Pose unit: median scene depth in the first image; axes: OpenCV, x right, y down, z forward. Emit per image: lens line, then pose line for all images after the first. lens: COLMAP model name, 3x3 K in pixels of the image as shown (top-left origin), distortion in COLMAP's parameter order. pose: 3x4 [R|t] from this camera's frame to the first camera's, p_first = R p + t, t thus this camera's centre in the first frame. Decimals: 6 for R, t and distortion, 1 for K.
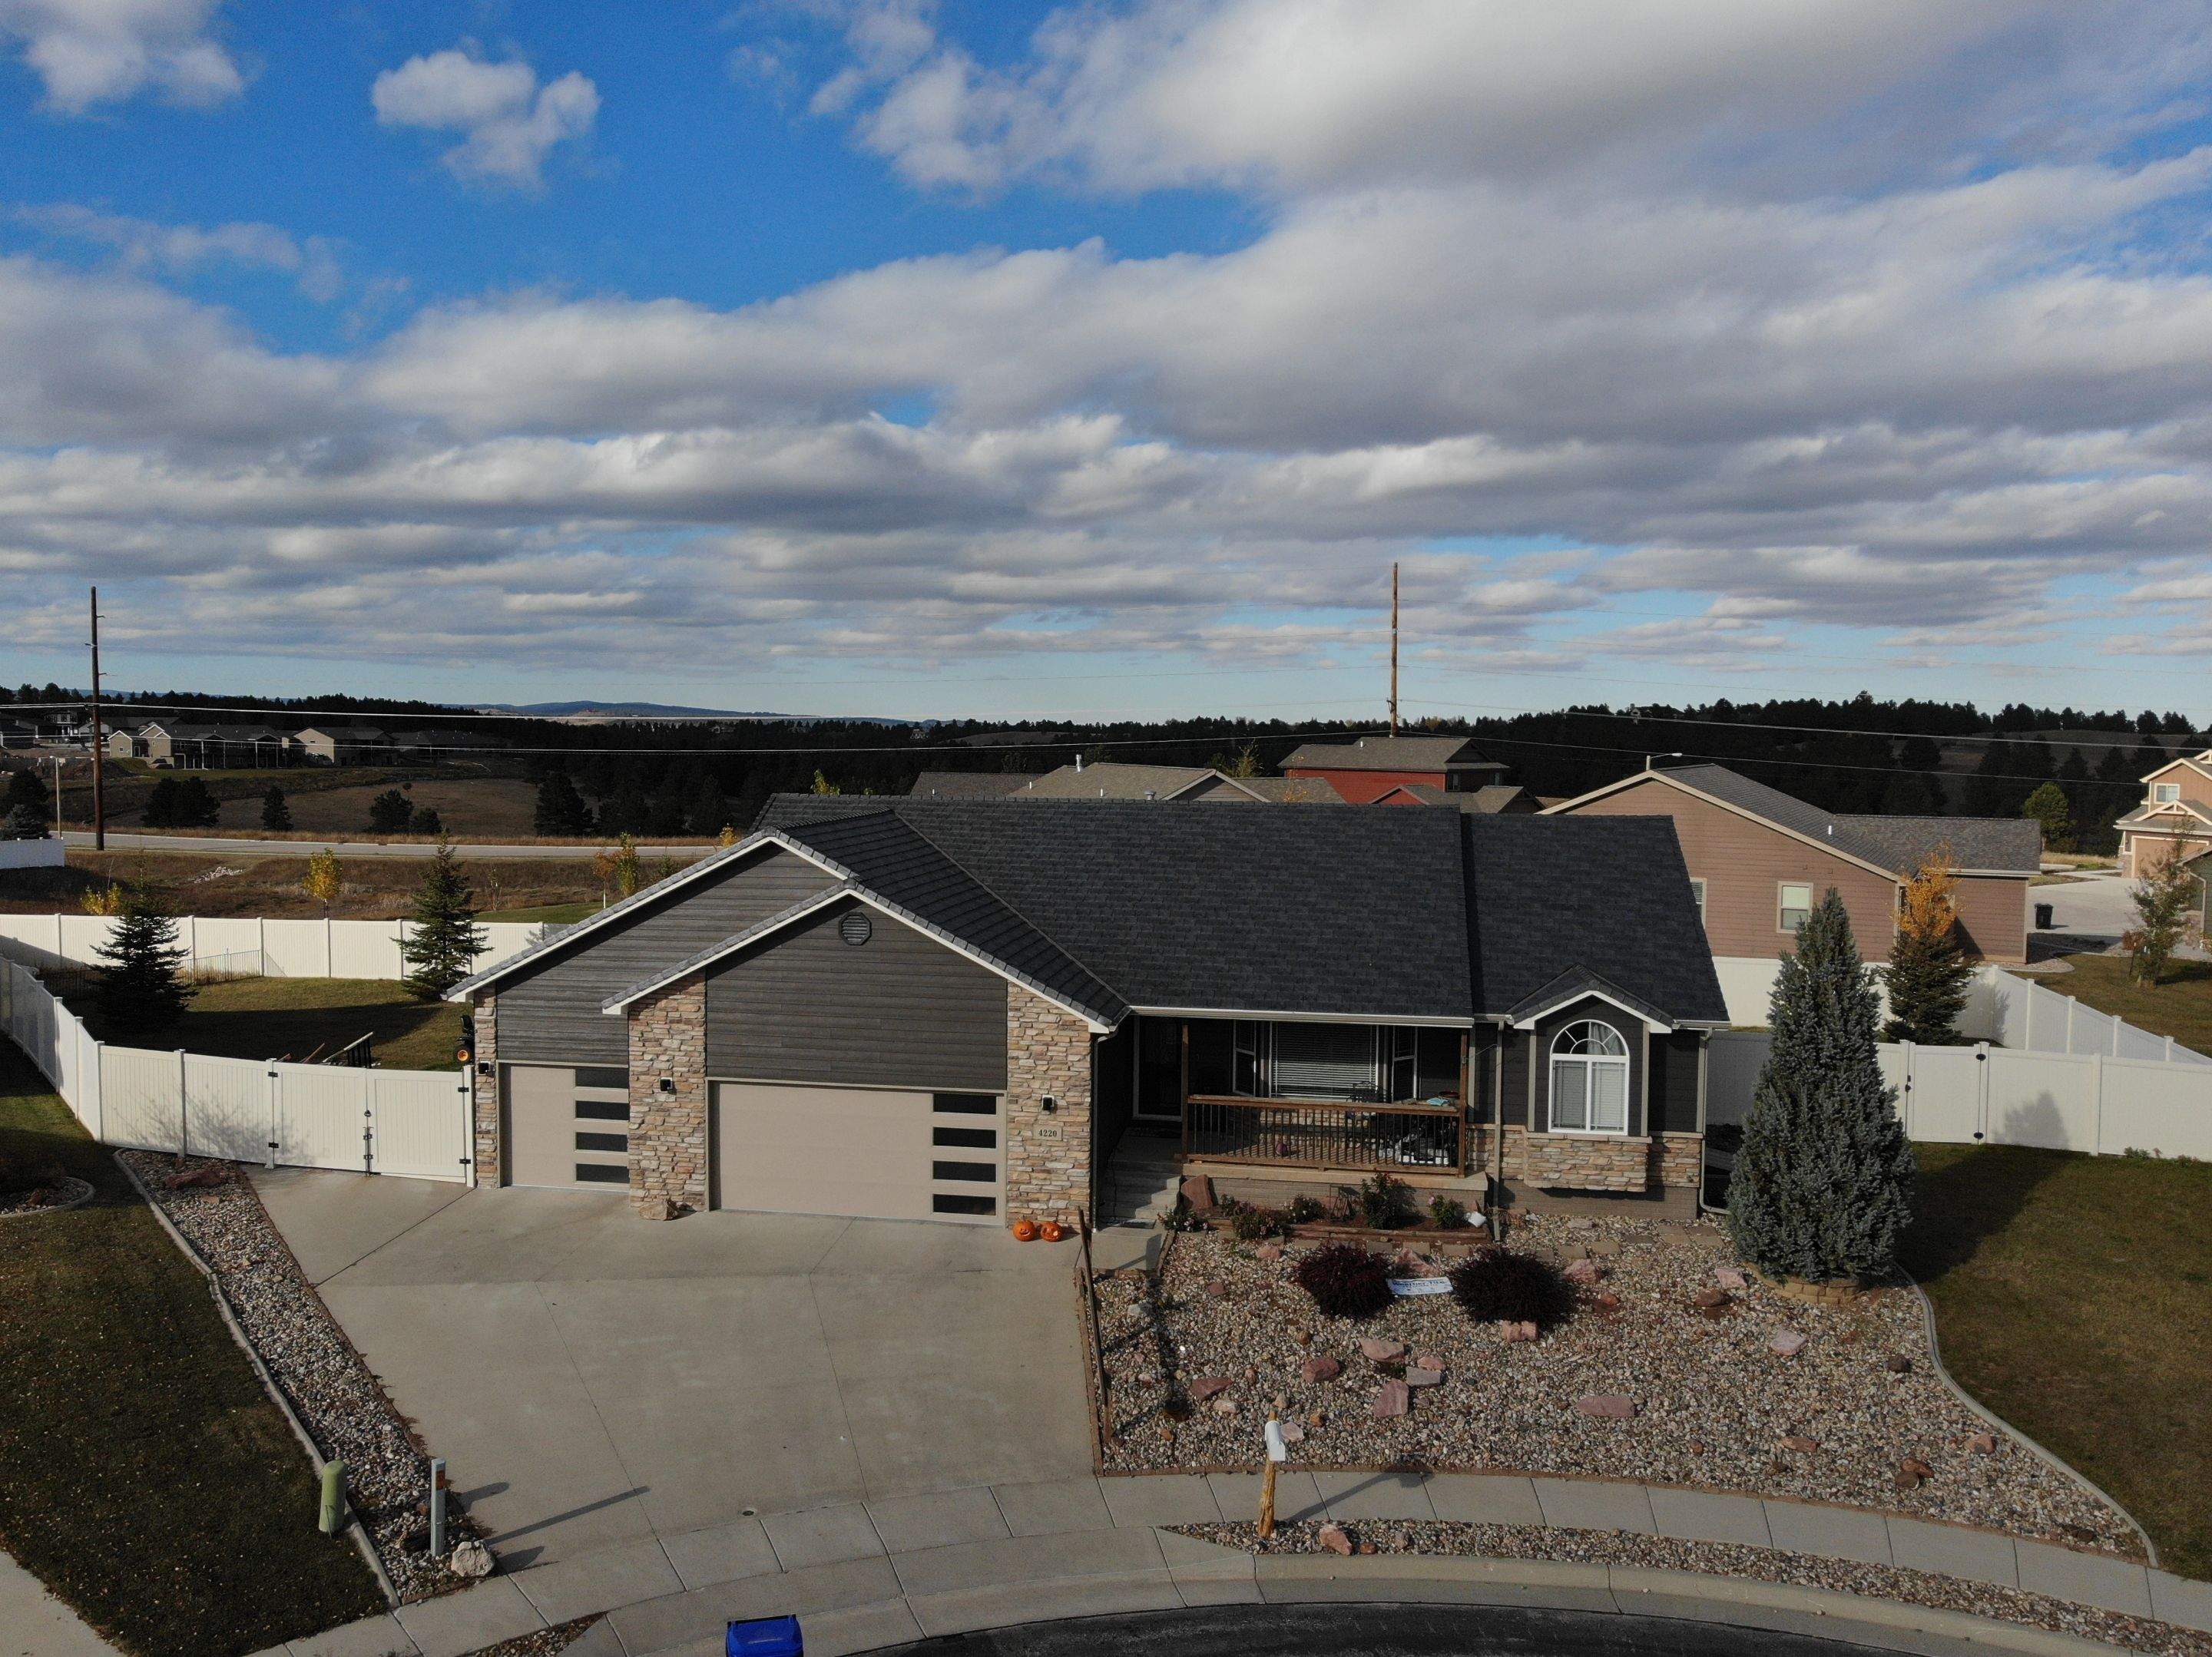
lens RADIAL K [[1690.4, 0, 1092.0], [0, 1690.4, 816.9], [0, 0, 1]] dist [-0.023759, 0.009821]
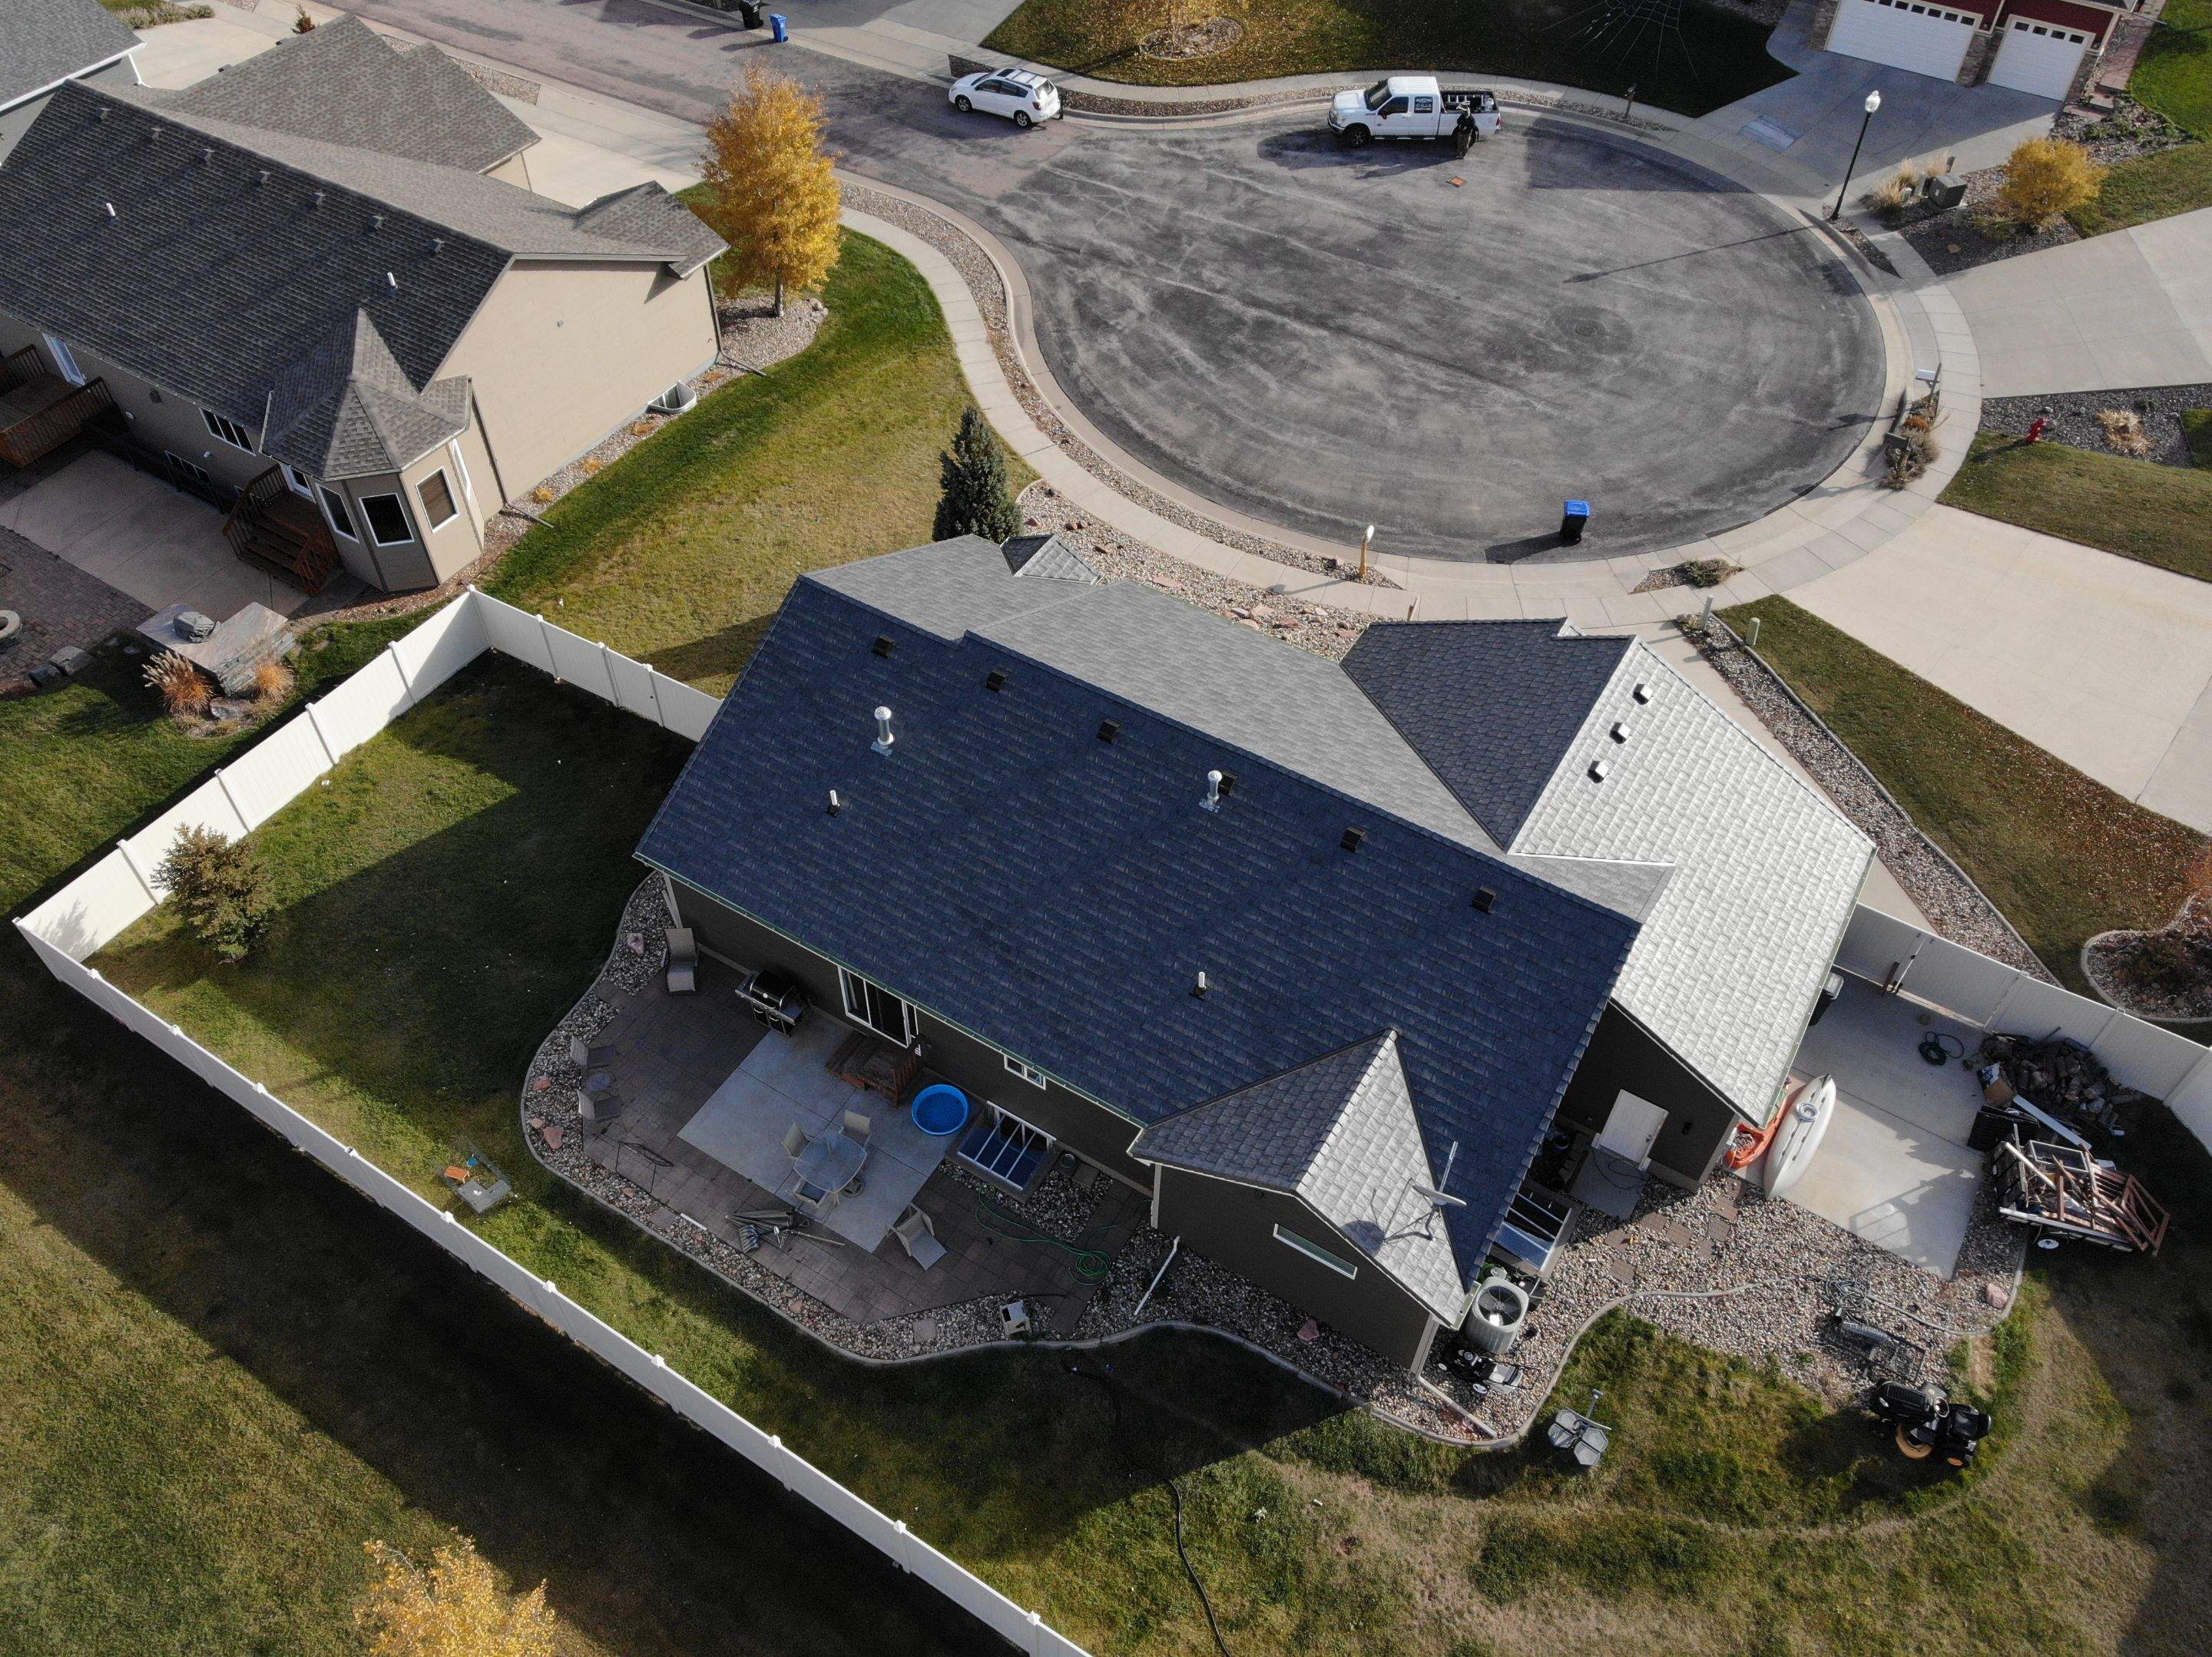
lens RADIAL K [[1690.4, 0, 1092.0], [0, 1690.4, 816.9], [0, 0, 1]] dist [-0.023759, 0.009821]
pose [[-0.925384, -0.292415, 0.241160, -0.161063], [0.005141, 0.626512, 0.779394, -0.893675], [-0.378996, 0.722479, -0.578261, 2.002451]]
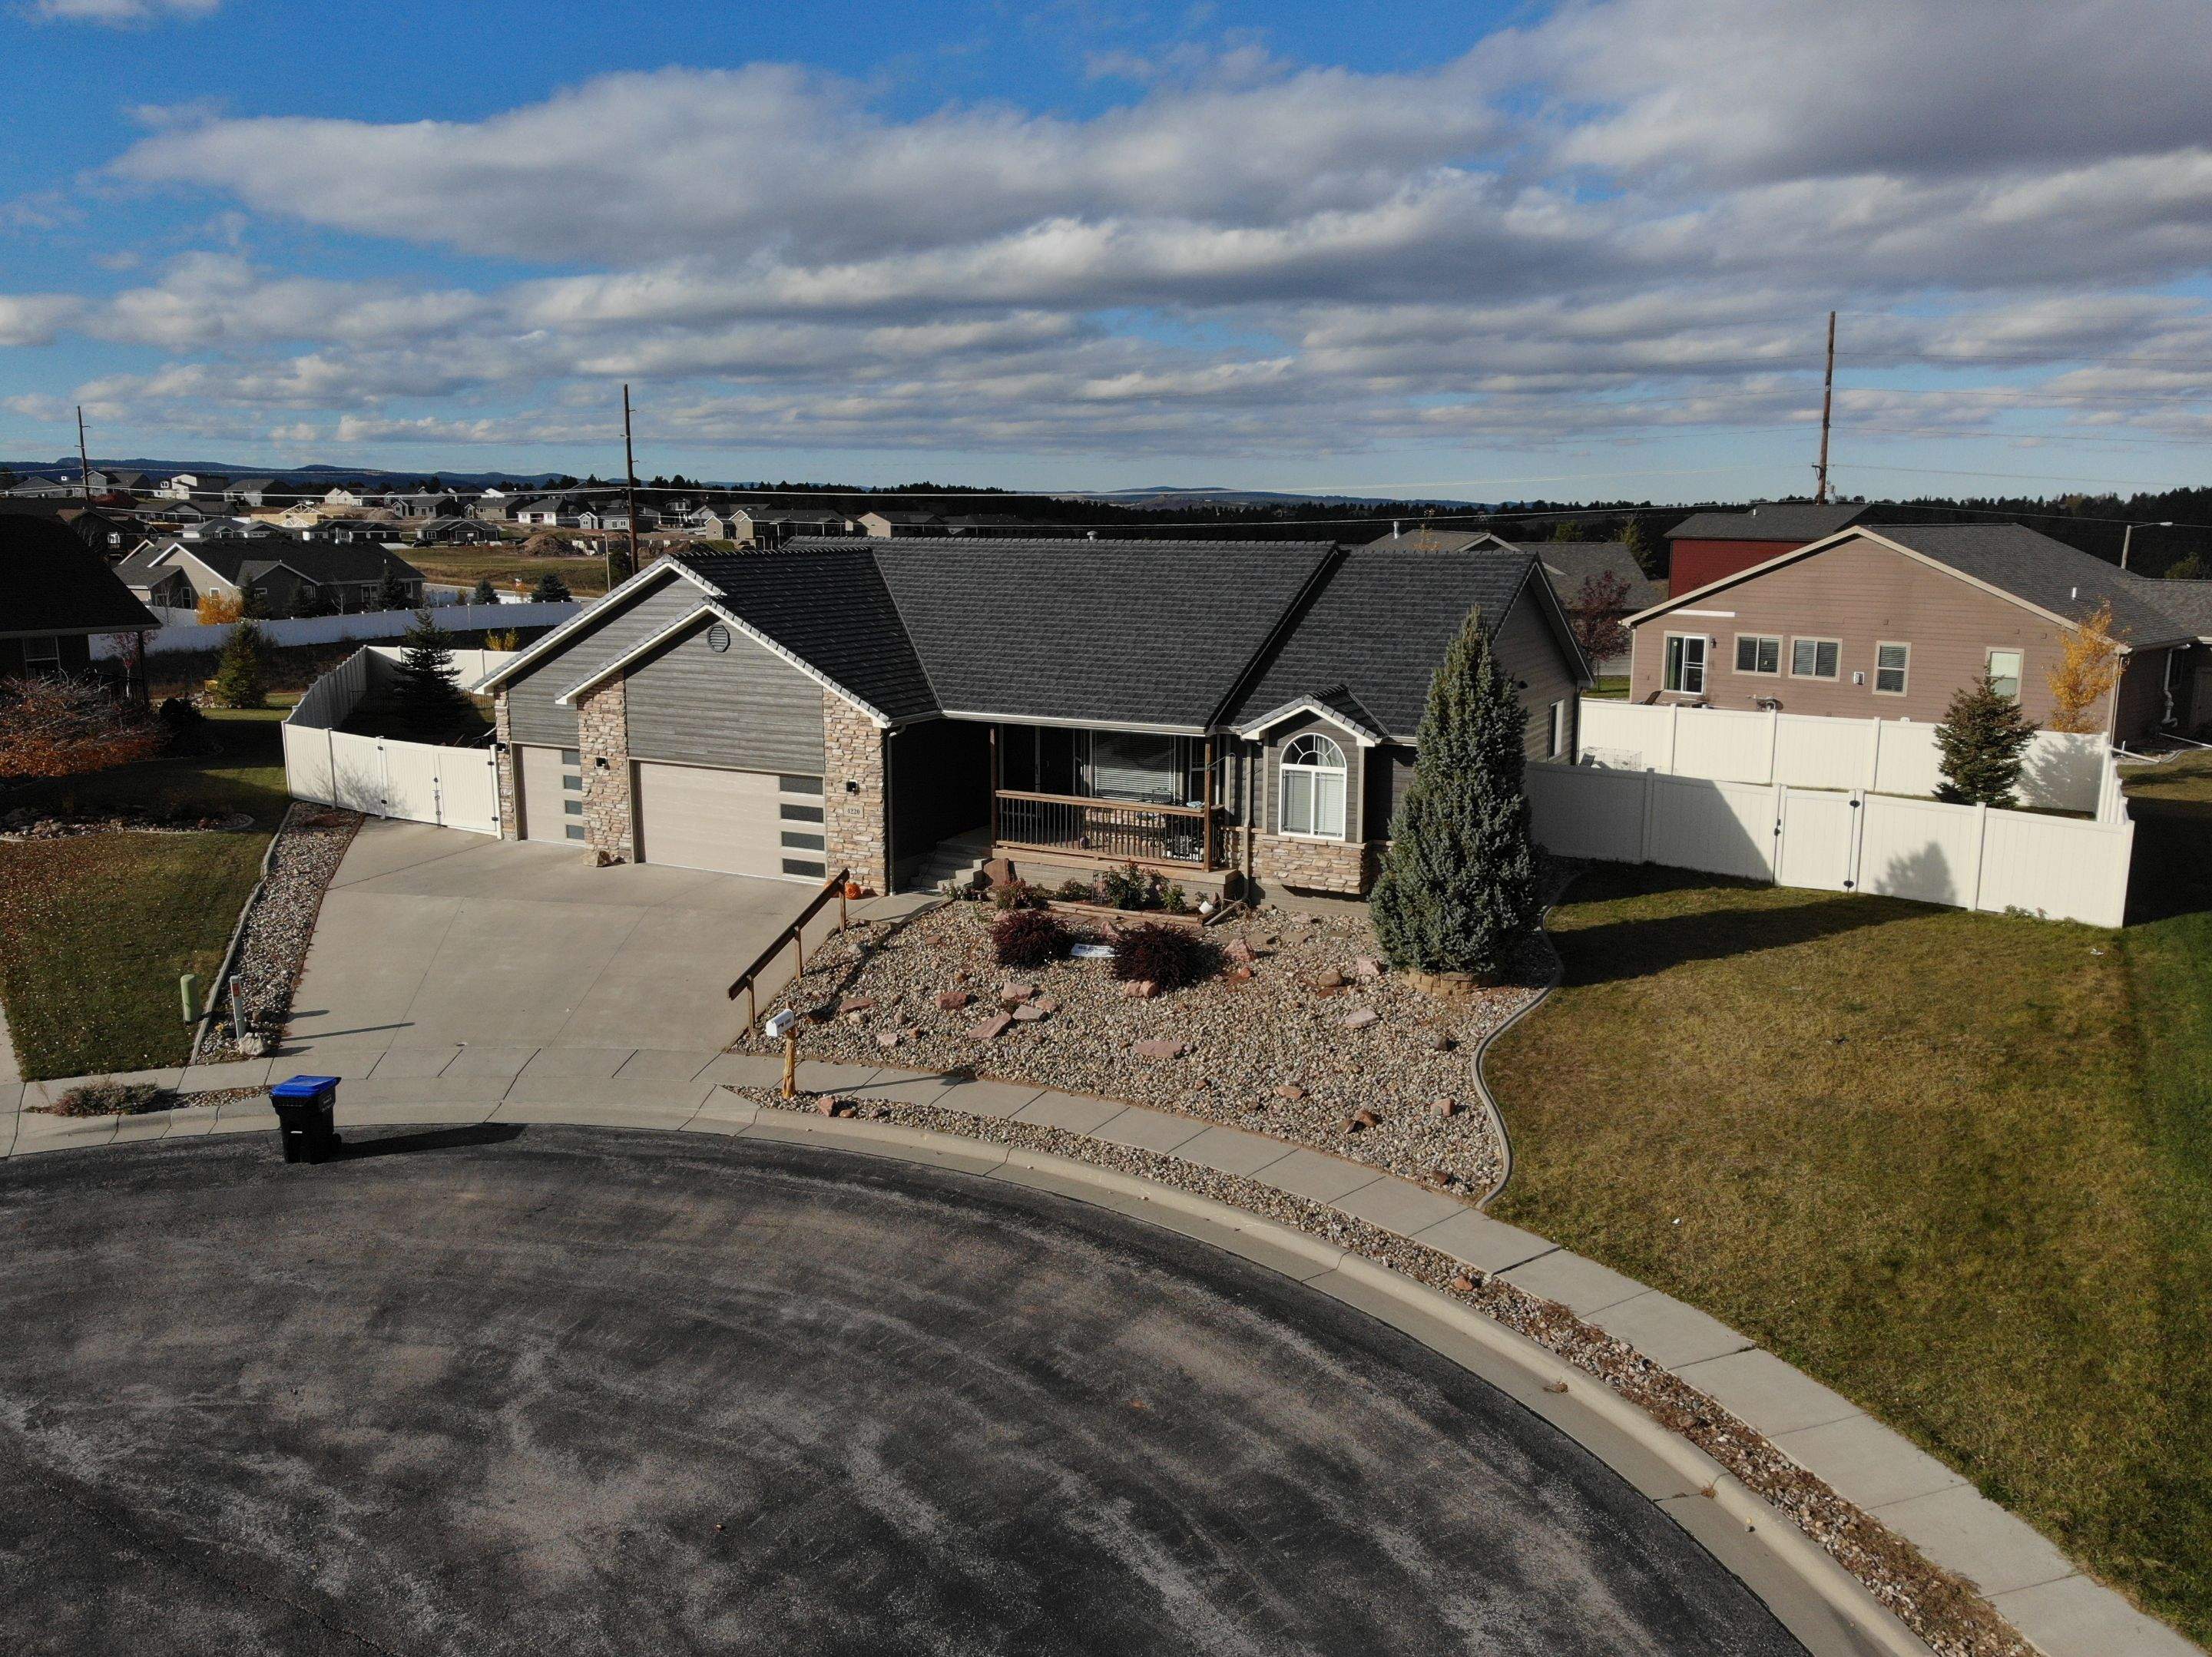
lens RADIAL K [[1690.4, 0, 1092.0], [0, 1690.4, 816.9], [0, 0, 1]] dist [-0.023759, 0.009821]
pose [[0.945136, 0.049896, -0.322844, 0.513347], [-0.008823, 0.991805, 0.127454, 0.036740], [0.326558, -0.117613, 0.937831, -0.067695]]
